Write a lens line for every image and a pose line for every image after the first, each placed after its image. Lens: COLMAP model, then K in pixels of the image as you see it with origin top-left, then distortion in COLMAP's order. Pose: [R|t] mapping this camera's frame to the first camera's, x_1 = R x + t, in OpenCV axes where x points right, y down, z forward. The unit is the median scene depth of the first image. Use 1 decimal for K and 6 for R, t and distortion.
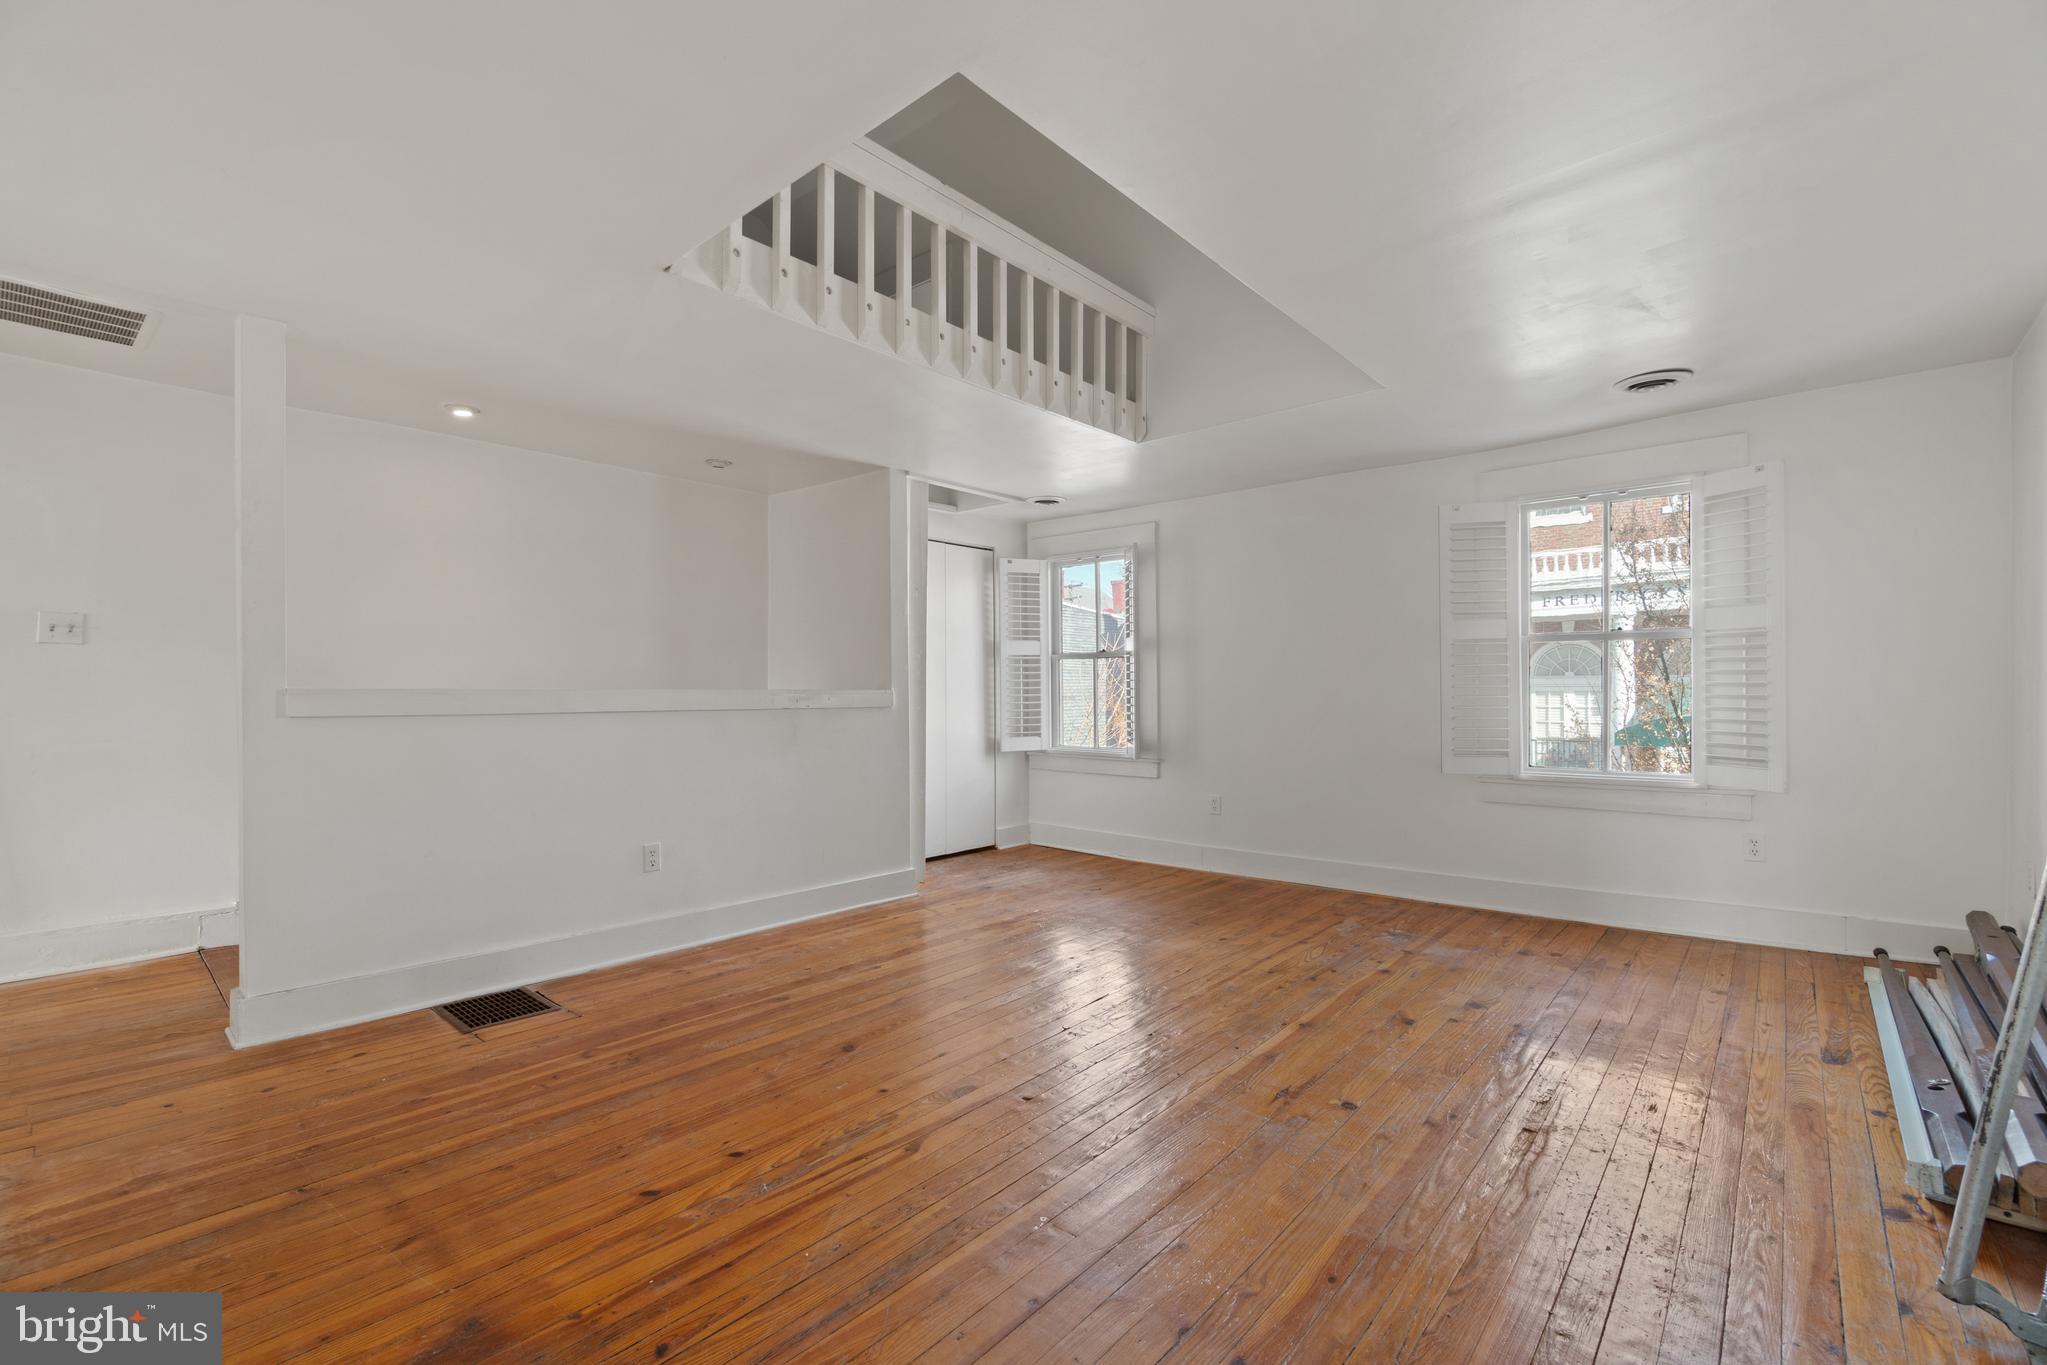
lens RADIAL K [[889.0, 0, 1013.2], [0, 889.0, 670.5], [0, 0, 1]] dist [0.000994, 0.000145]
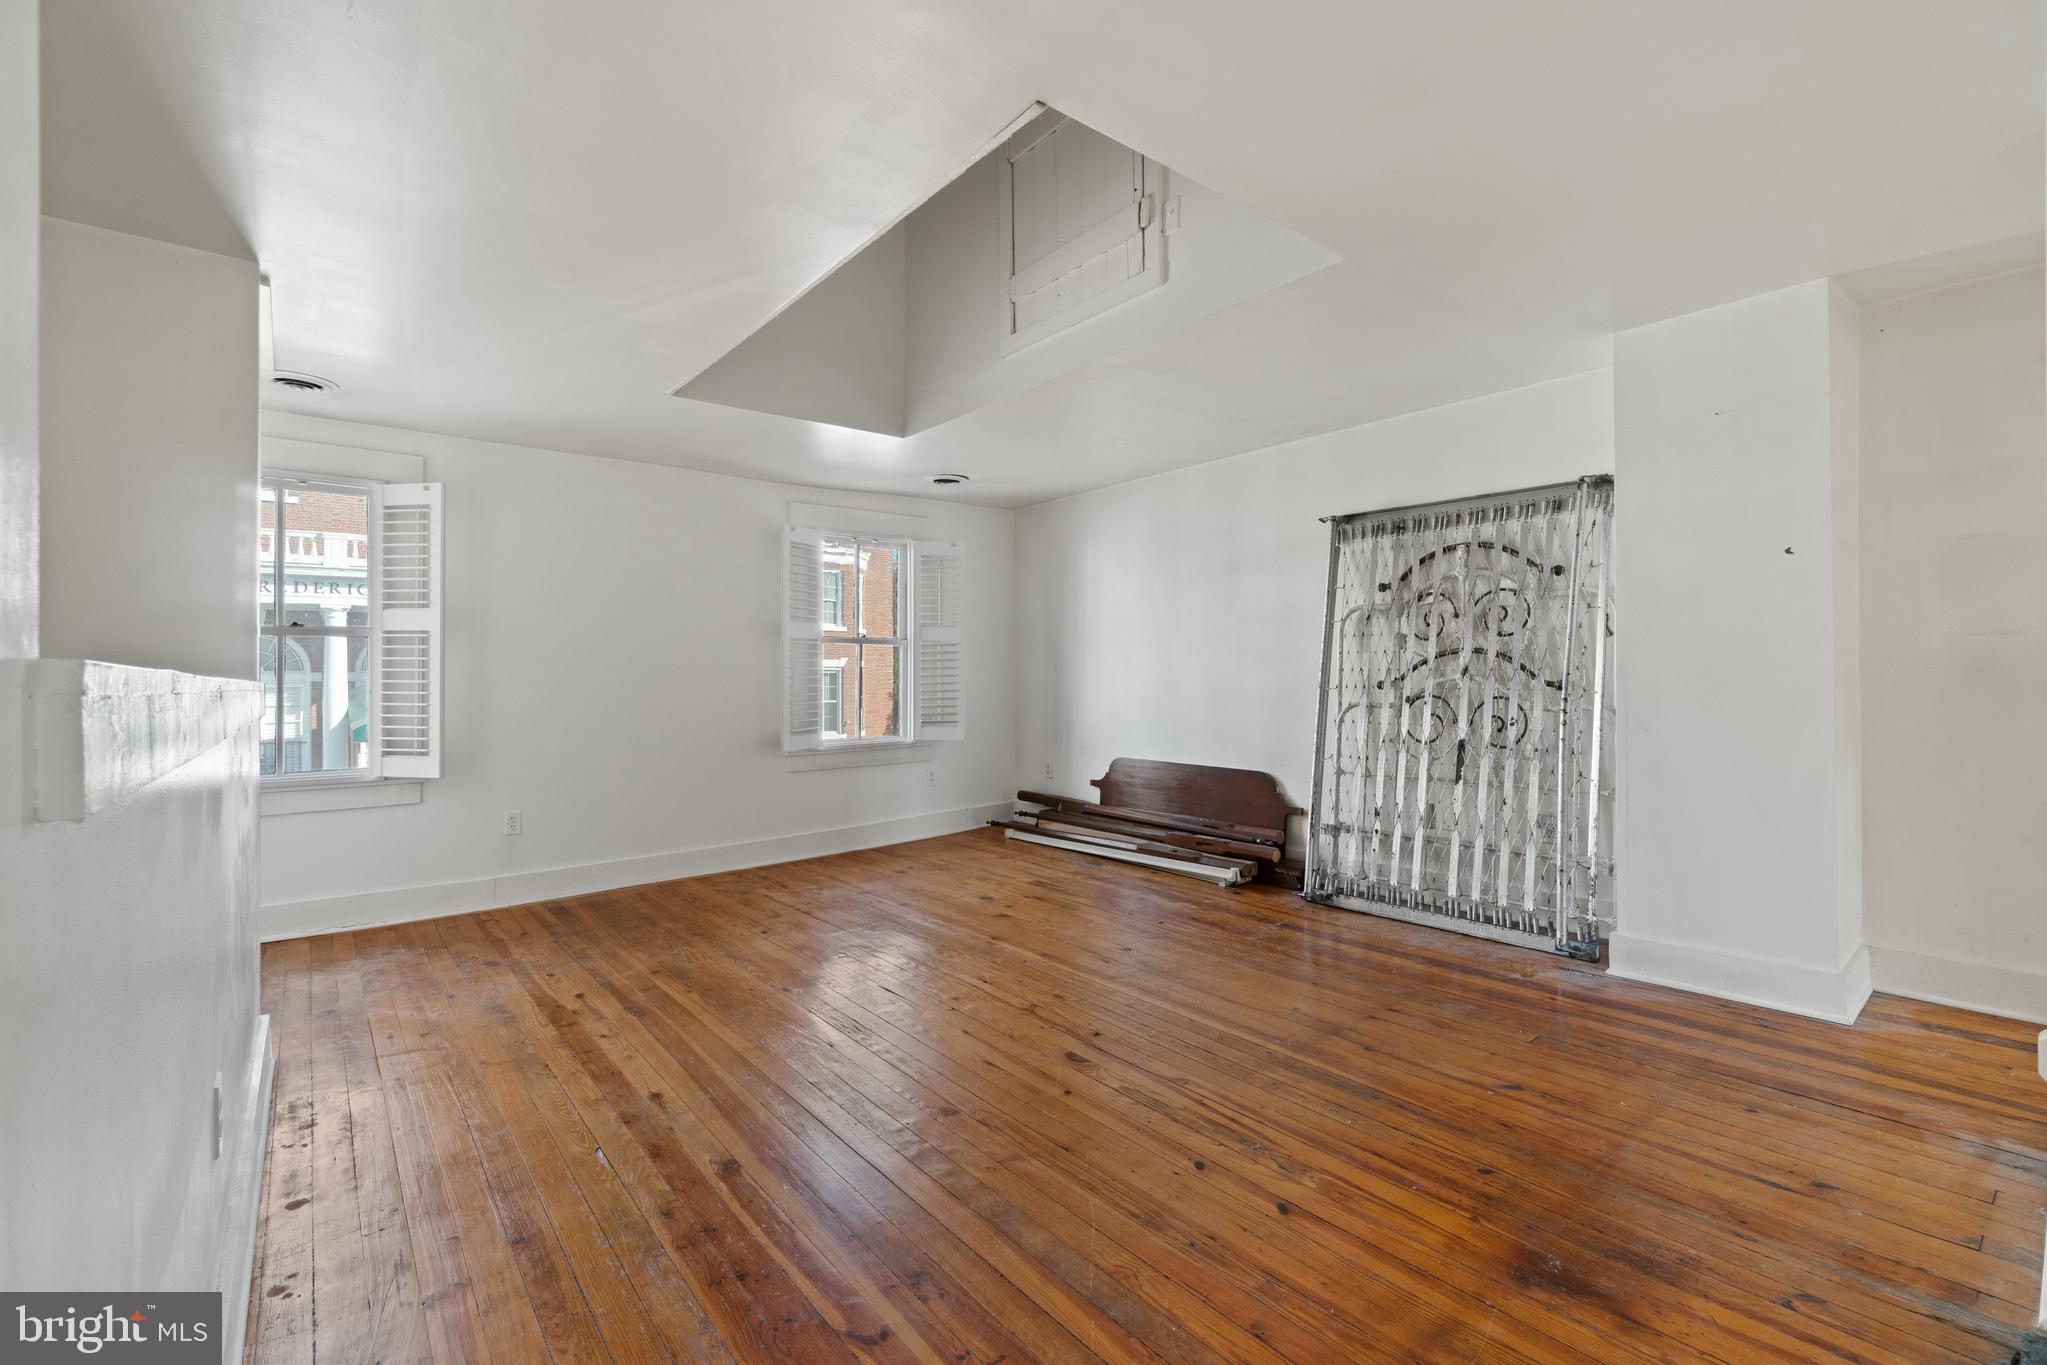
lens RADIAL K [[889.0, 0, 1013.2], [0, 889.0, 670.5], [0, 0, 1]] dist [0.000994, 0.000145]
pose [[0.154266, 0.009345, 0.987985, -1.056958], [-0.013067, 0.999887, -0.007418, 0.023404], [-0.987943, -0.011766, 0.154371, 0.872571]]
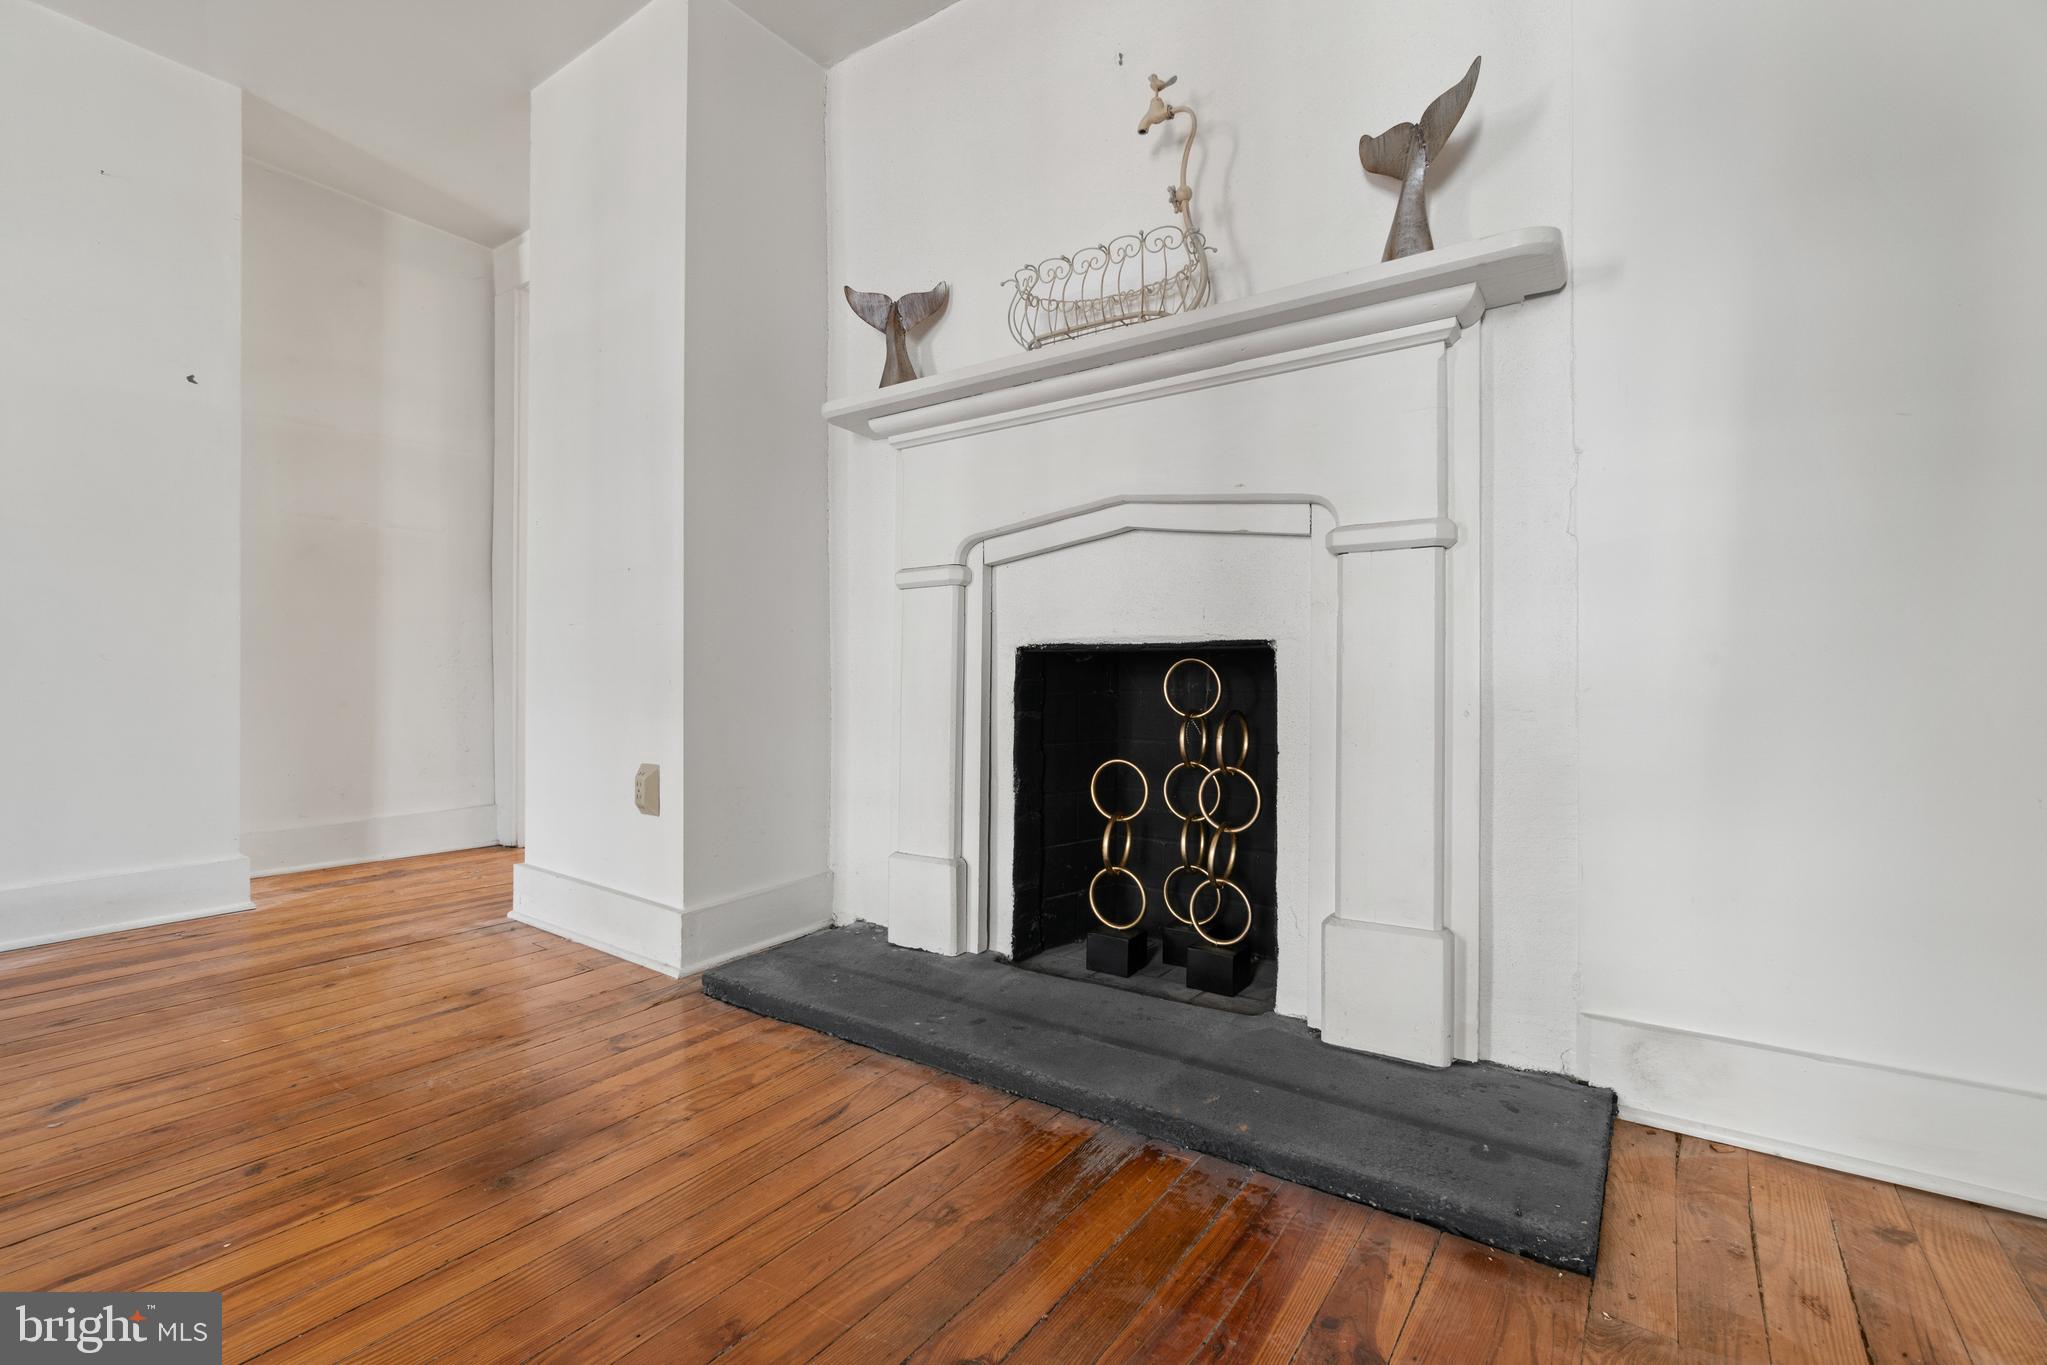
lens RADIAL K [[889.0, 0, 1013.2], [0, 889.0, 670.5], [0, 0, 1]] dist [0.000994, 0.000145]
pose [[-0.995558, 0.000650, -0.094145, -0.593448], [0.002795, 0.999739, -0.022658, 0.187246], [0.094106, -0.022821, -0.995301, 1.107260]]
